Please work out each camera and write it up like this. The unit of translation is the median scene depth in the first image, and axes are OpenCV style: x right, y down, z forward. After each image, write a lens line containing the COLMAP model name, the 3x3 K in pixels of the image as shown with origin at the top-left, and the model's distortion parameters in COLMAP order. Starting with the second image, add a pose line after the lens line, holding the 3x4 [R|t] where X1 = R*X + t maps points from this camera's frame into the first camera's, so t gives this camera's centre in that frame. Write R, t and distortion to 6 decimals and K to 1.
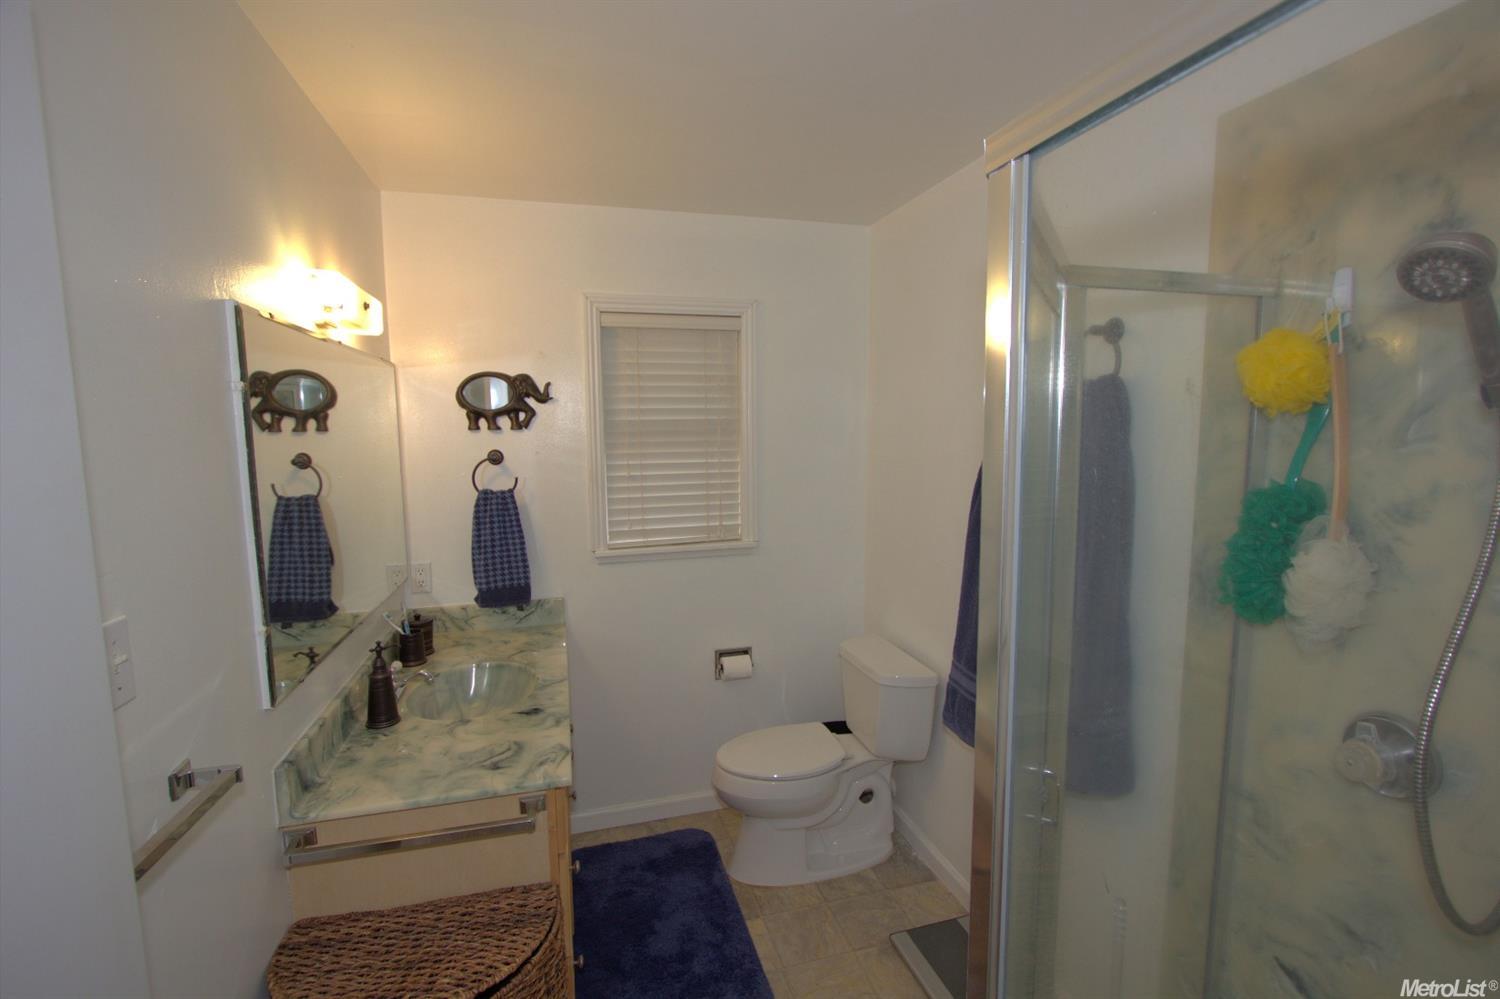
lens RADIAL K [[684.3, 0, 753.6], [0, 684.3, 500.5], [0, 0, 1]] dist [-0.019544, 0.001717]
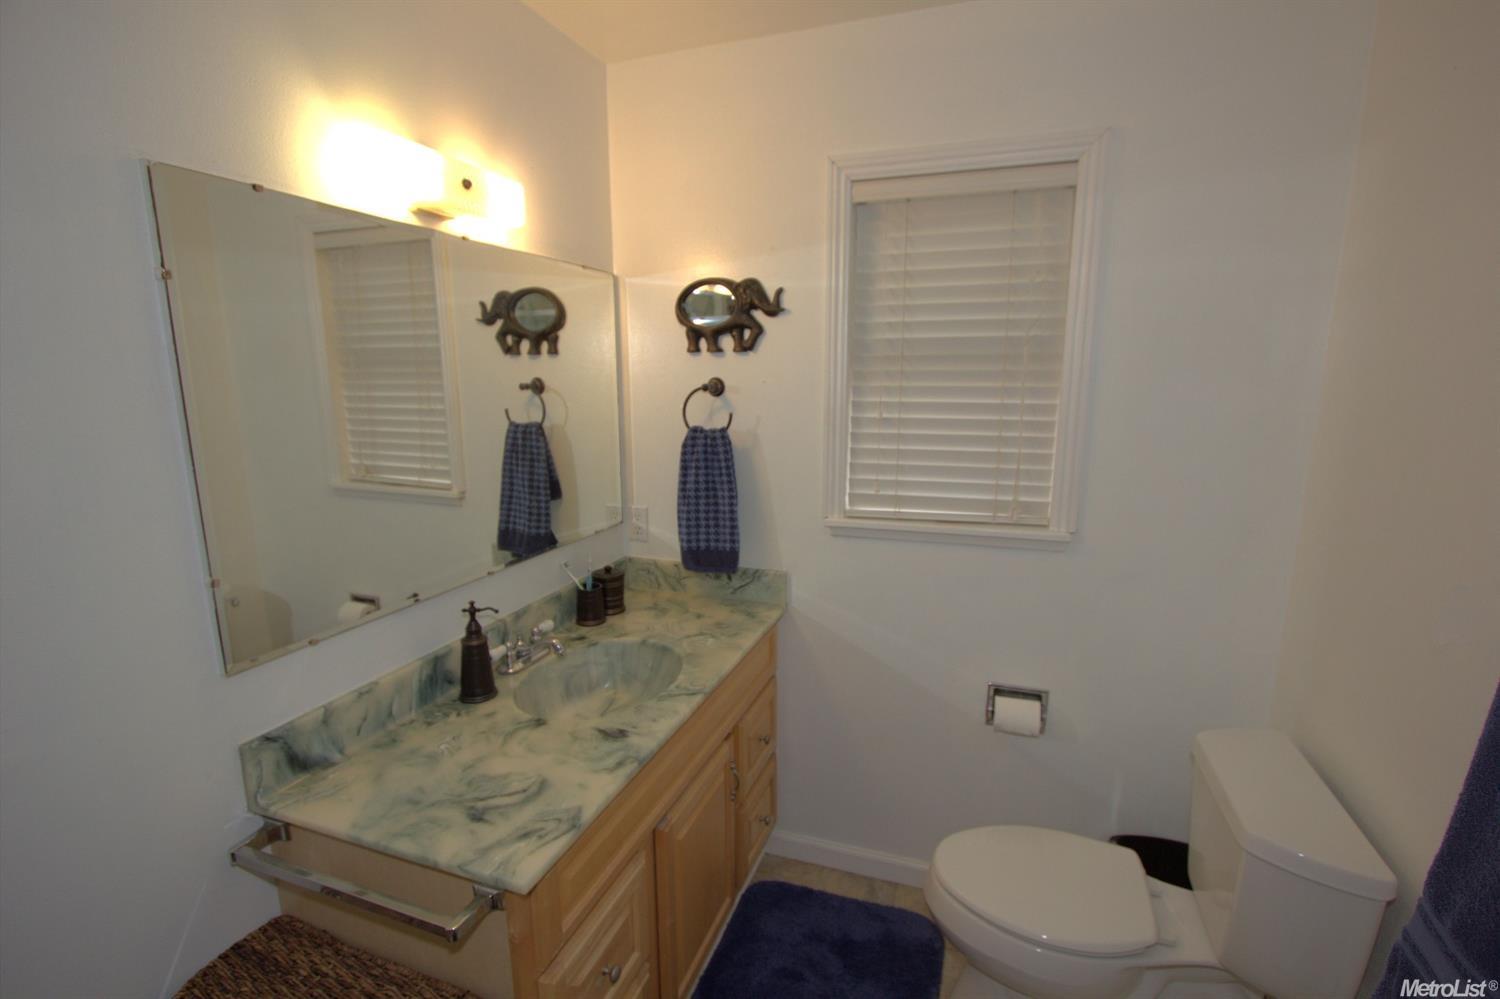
lens RADIAL K [[684.3, 0, 756.8], [0, 684.3, 503.9], [0, 0, 1]] dist [-0.019544, 0.001717]
pose [[0.815289, 0.116320, -0.567251, 0.136610], [-0.066225, 0.991919, 0.108220, -0.017734], [0.575255, -0.050664, 0.816404, 0.369841]]
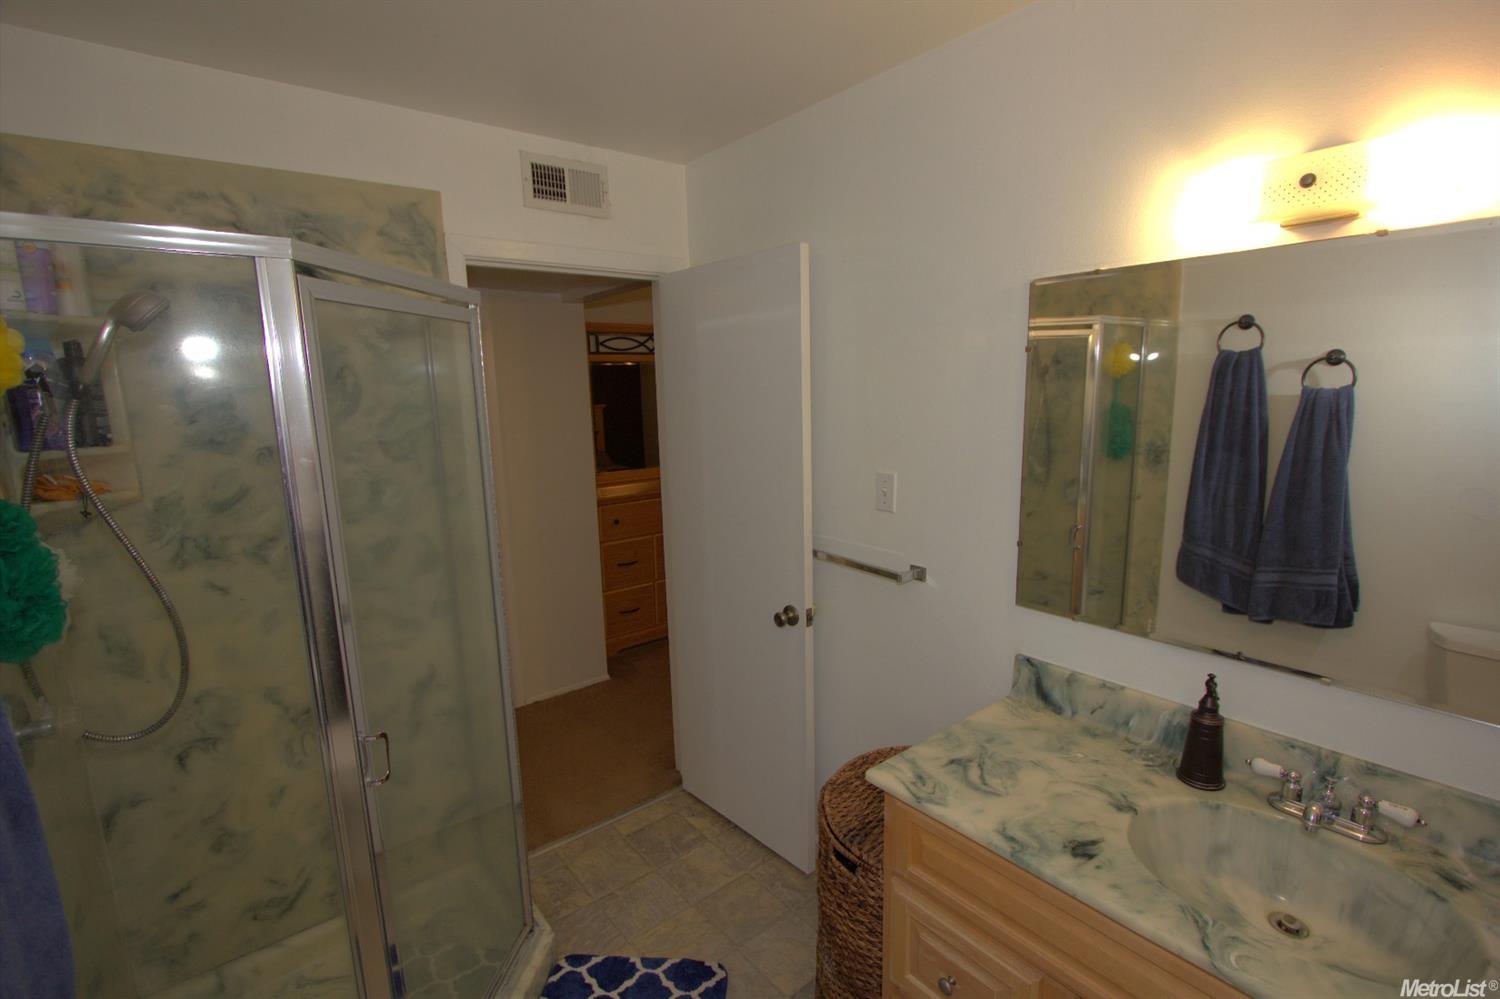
lens RADIAL K [[684.3, 0, 755.0], [0, 684.3, 504.2], [0, 0, 1]] dist [-0.019544, 0.001717]
pose [[-0.920340, 0.095718, -0.379225, 0.110435], [-0.009316, 0.963952, 0.265915, -0.110626], [0.391008, 0.248265, -0.886272, 0.991194]]
